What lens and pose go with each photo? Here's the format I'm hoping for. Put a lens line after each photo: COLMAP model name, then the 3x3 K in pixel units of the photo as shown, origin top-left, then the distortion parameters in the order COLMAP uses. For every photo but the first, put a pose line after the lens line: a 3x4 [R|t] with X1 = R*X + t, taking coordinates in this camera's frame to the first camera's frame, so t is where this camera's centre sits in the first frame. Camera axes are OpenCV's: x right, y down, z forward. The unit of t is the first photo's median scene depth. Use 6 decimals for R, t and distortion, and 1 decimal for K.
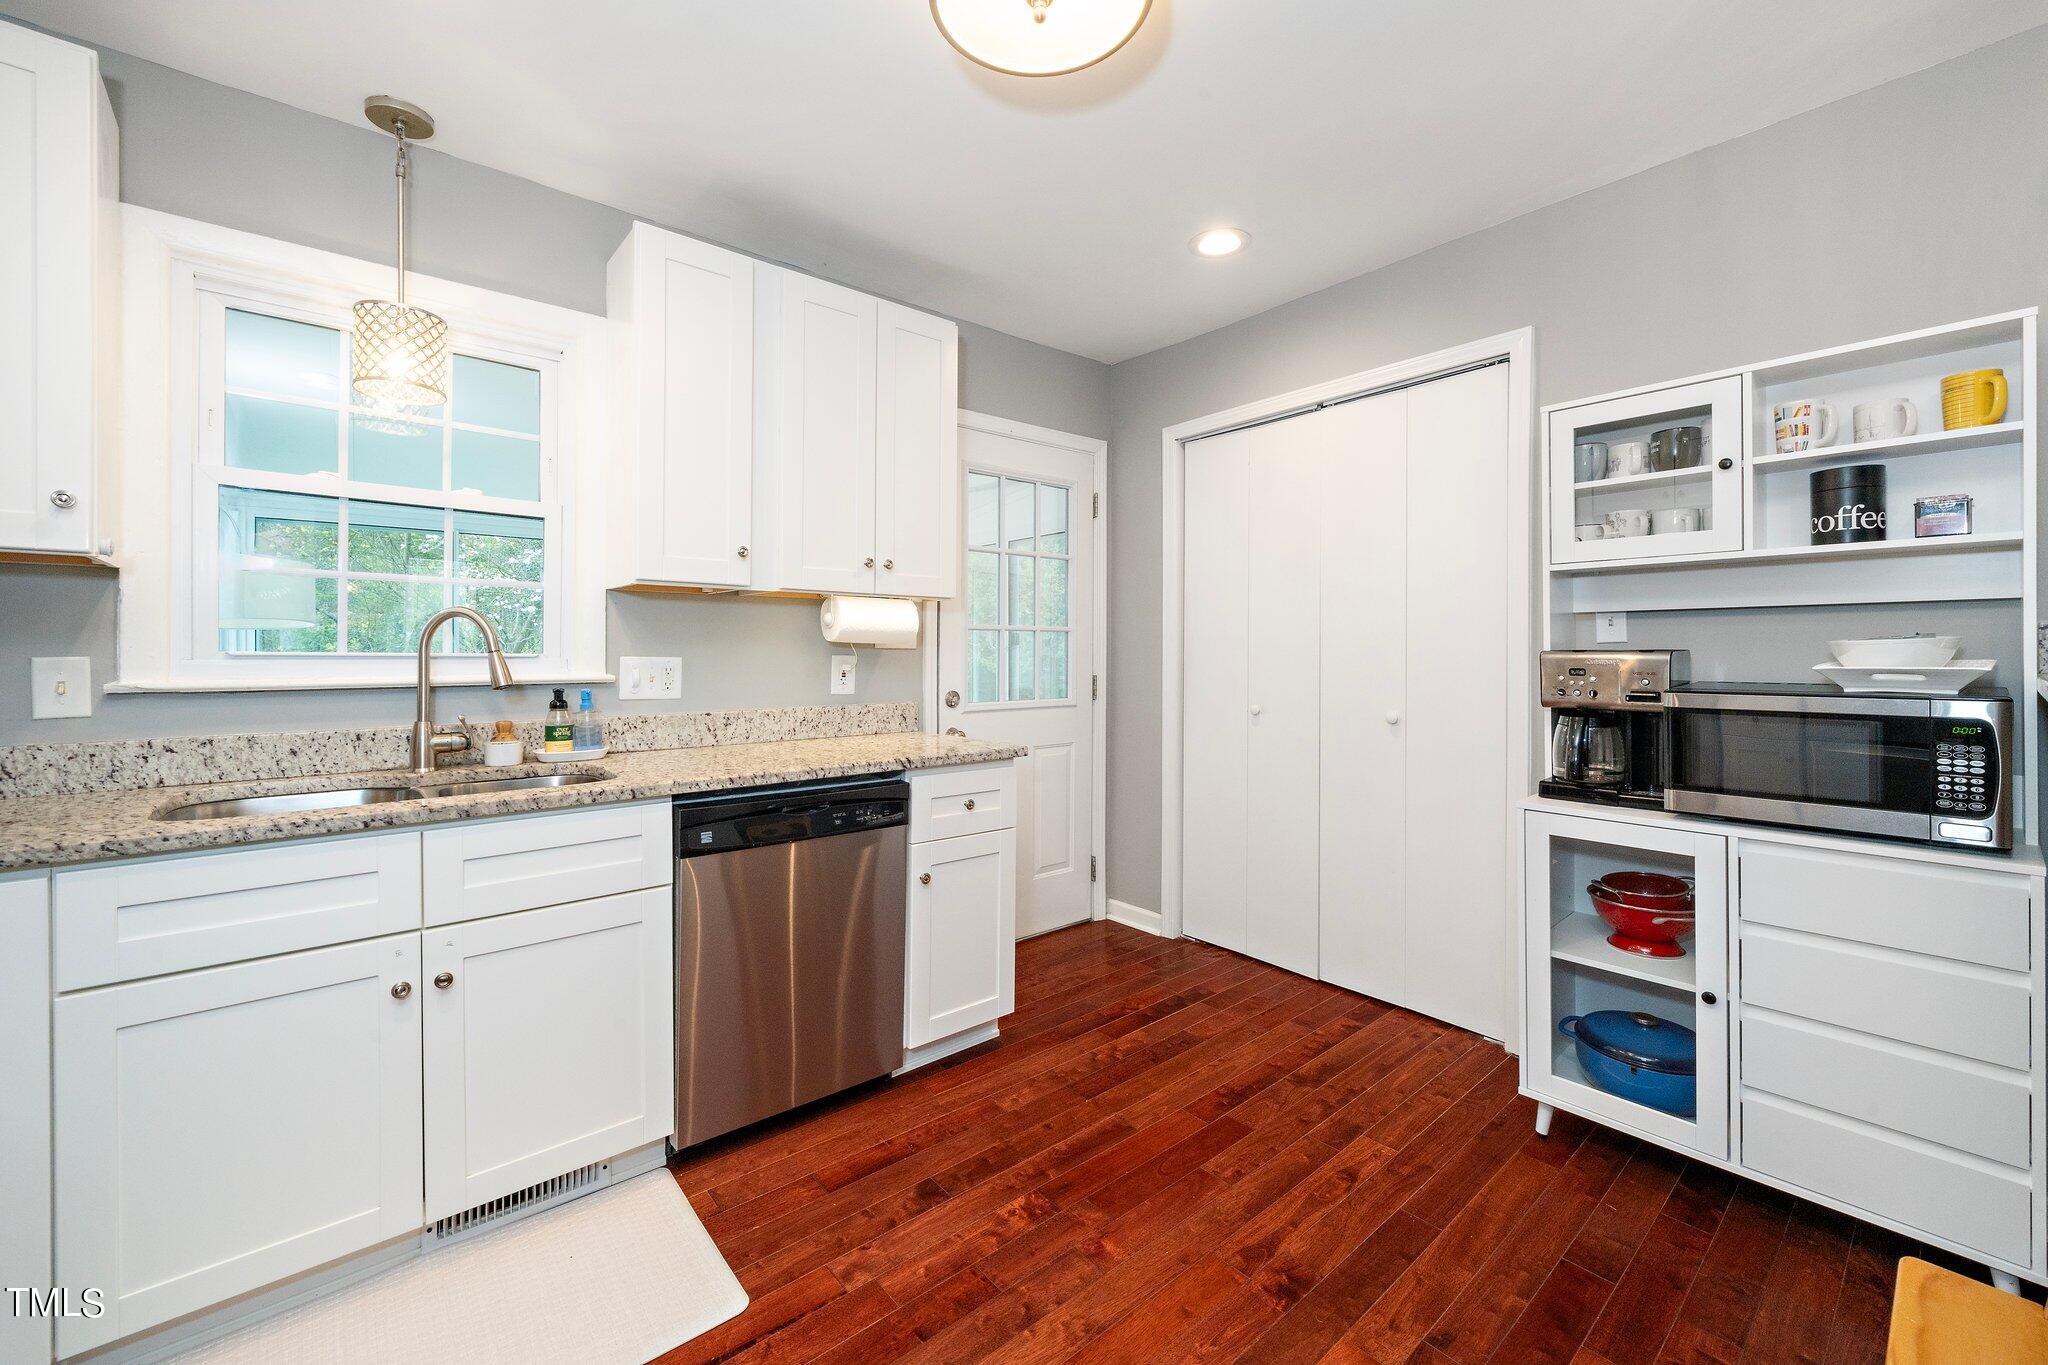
lens RADIAL K [[817.2, 0, 989.1], [0, 817.2, 646.7], [0, 0, 1]] dist [-0.006891, -0.000728]
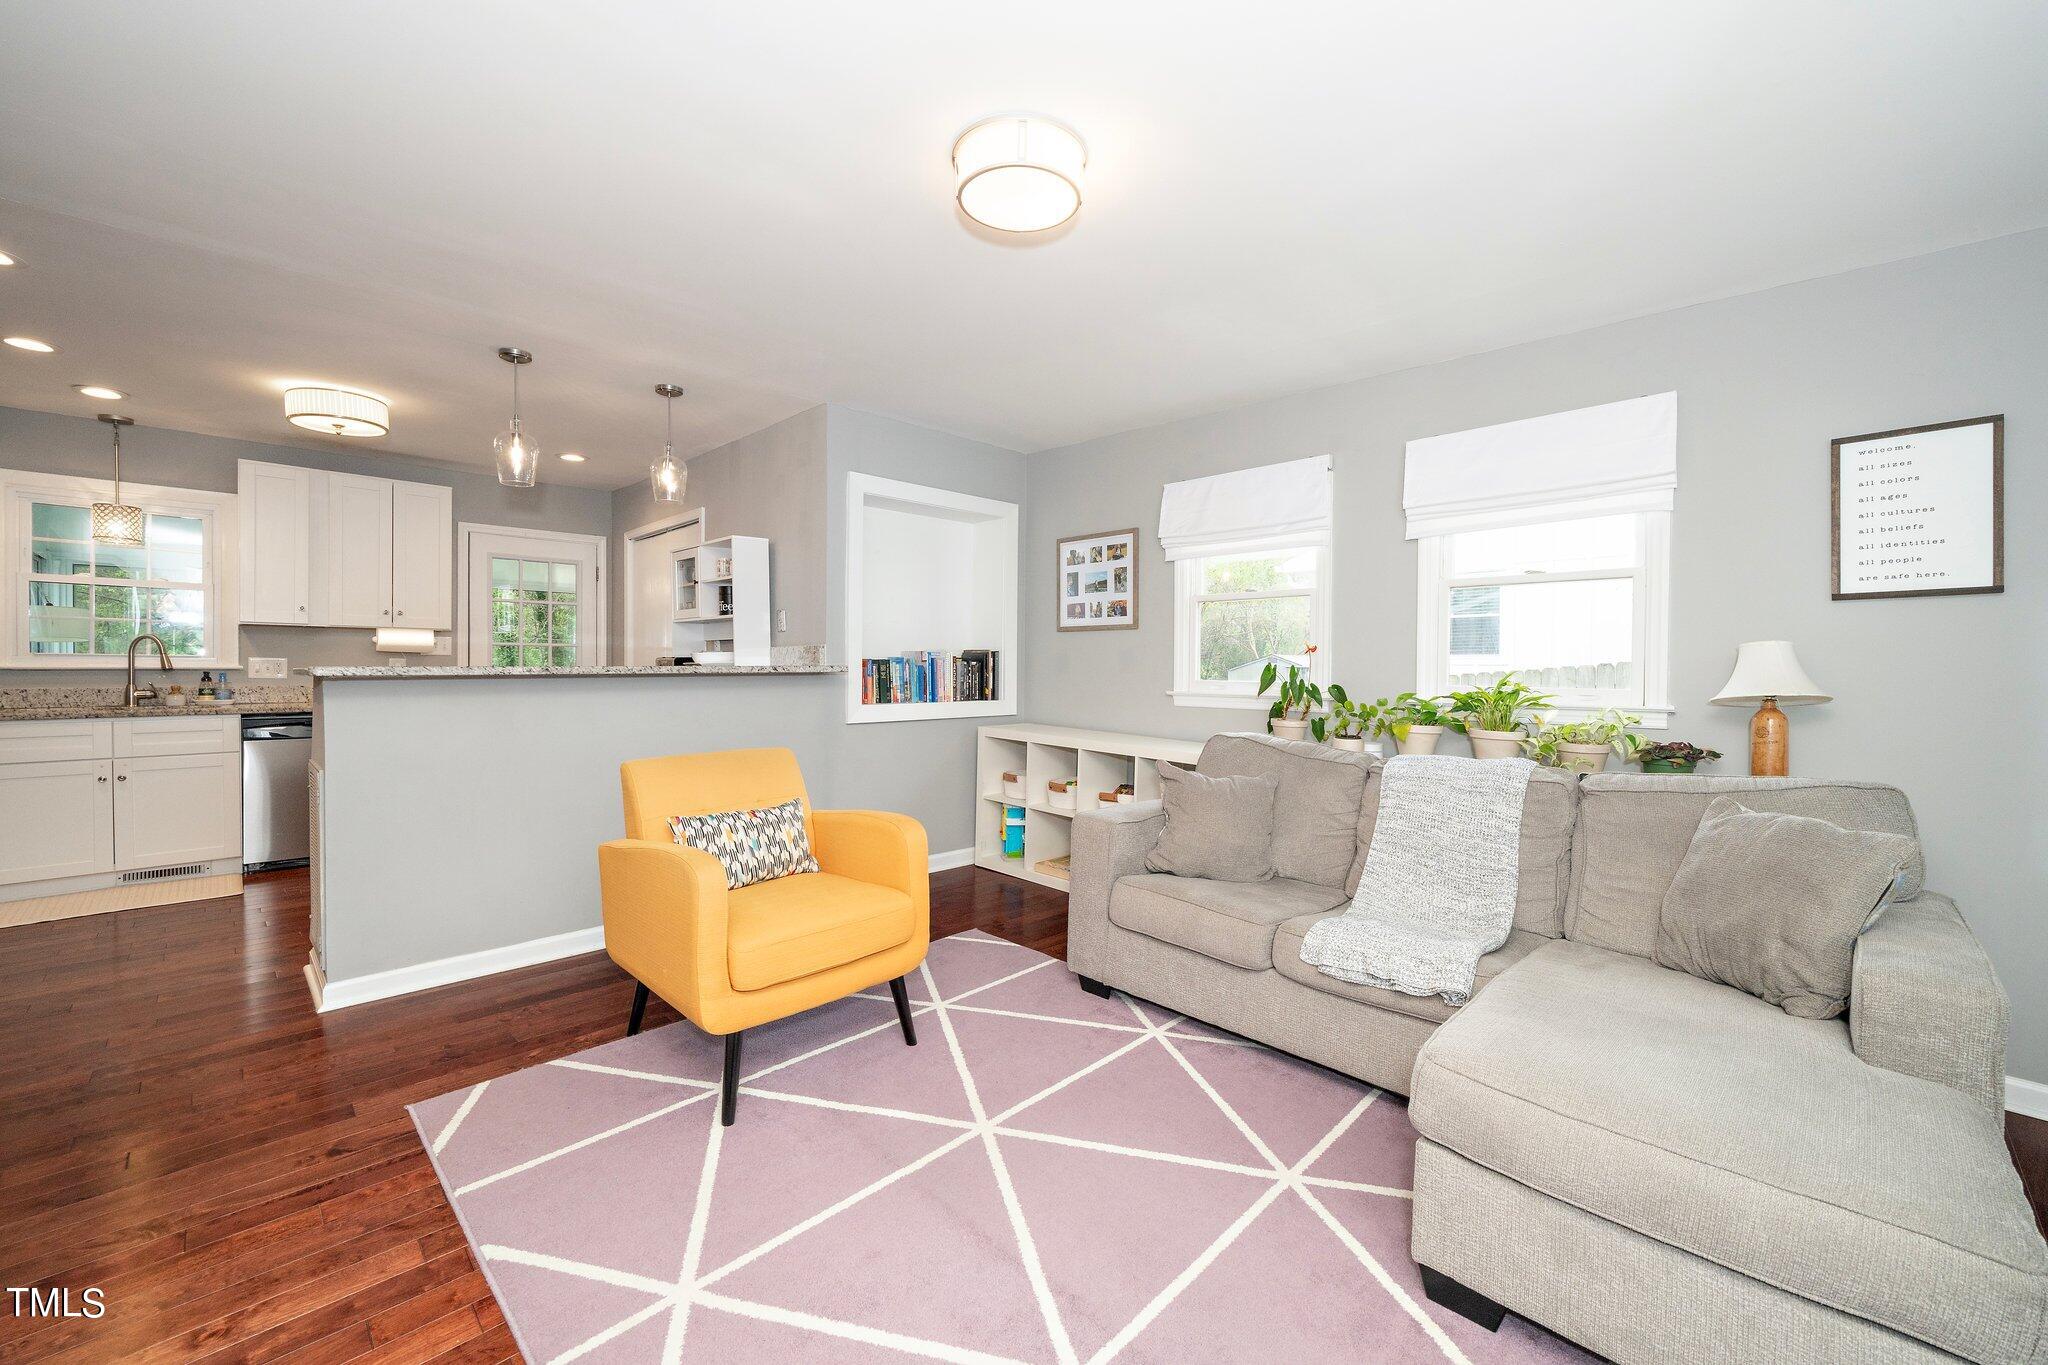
lens RADIAL K [[817.2, 0, 1008.9], [0, 817.2, 675.5], [0, 0, 1]] dist [-0.006891, -0.000728]
pose [[0.994908, 0.005638, 0.100629, 1.473309], [-0.007583, 0.999792, 0.018948, 0.005777], [-0.100501, -0.019615, 0.994744, -1.449034]]
